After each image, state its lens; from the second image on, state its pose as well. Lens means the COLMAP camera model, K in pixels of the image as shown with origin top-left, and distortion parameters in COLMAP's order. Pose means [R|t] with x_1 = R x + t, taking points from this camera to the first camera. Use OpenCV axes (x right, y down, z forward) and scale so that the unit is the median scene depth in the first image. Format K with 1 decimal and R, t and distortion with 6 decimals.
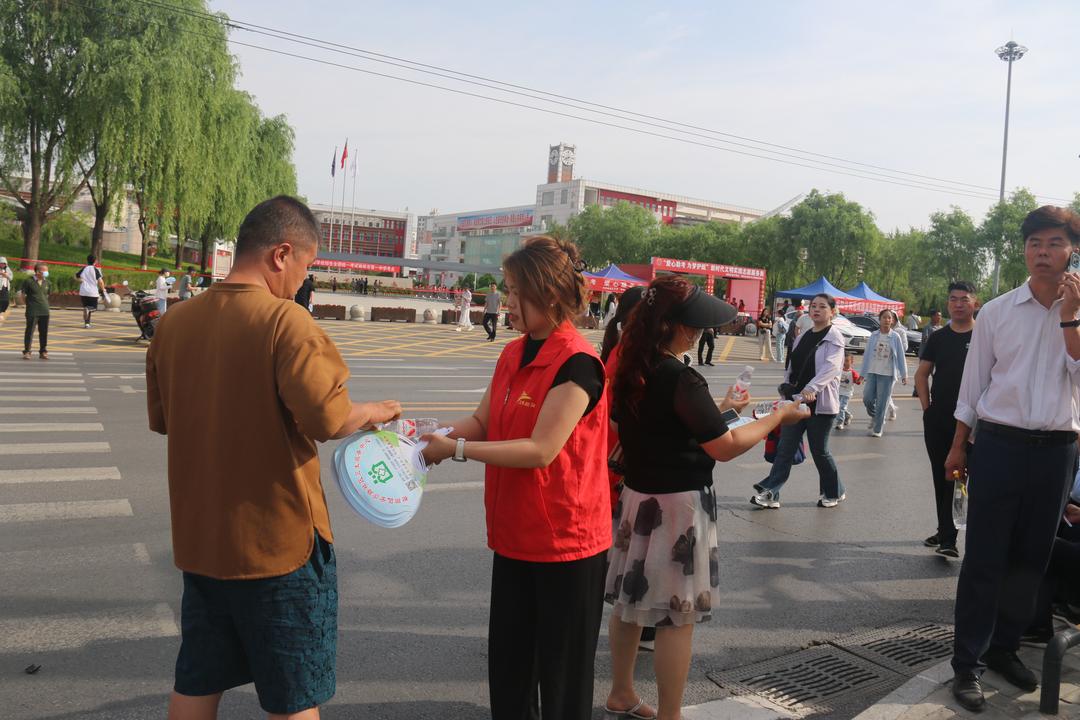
lens RADIAL K [[903.3, 0, 566.3], [0, 903.3, 345.1], [0, 0, 1]] dist [-0.178205, 0.169260]
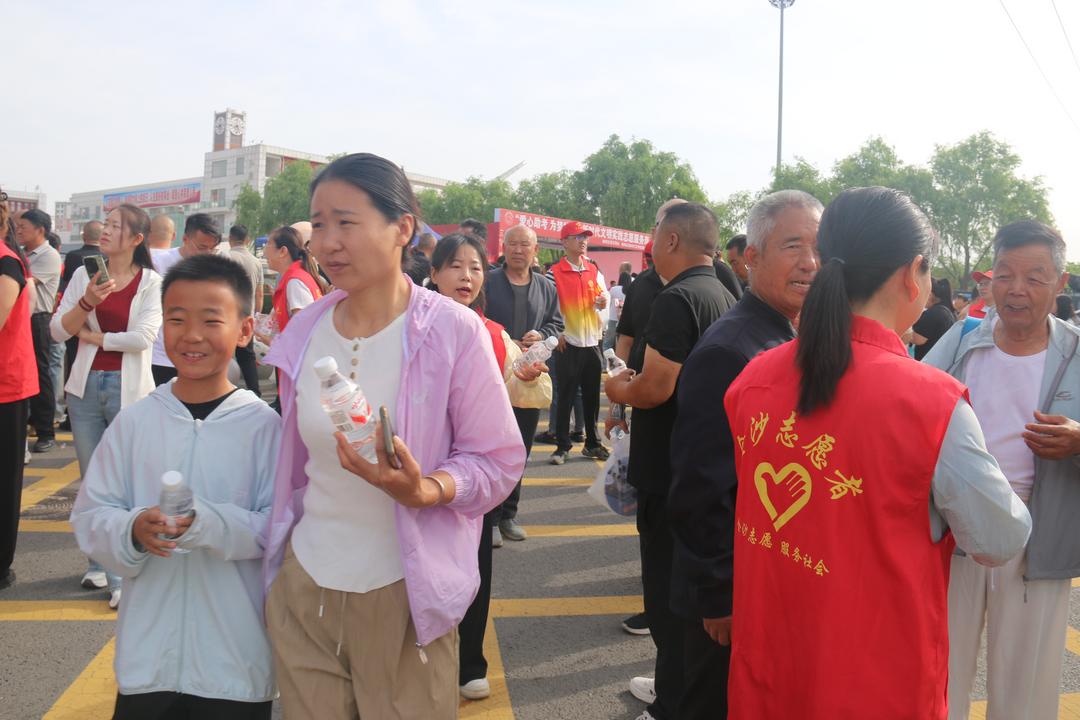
lens RADIAL K [[903.3, 0, 566.3], [0, 903.3, 345.1], [0, 0, 1]] dist [-0.178205, 0.169260]
pose [[0.933839, -0.047627, 0.354508, -0.017230], [0.041397, 0.998826, 0.025140, -0.007845], [-0.355289, -0.008801, 0.934715, 0.135132]]
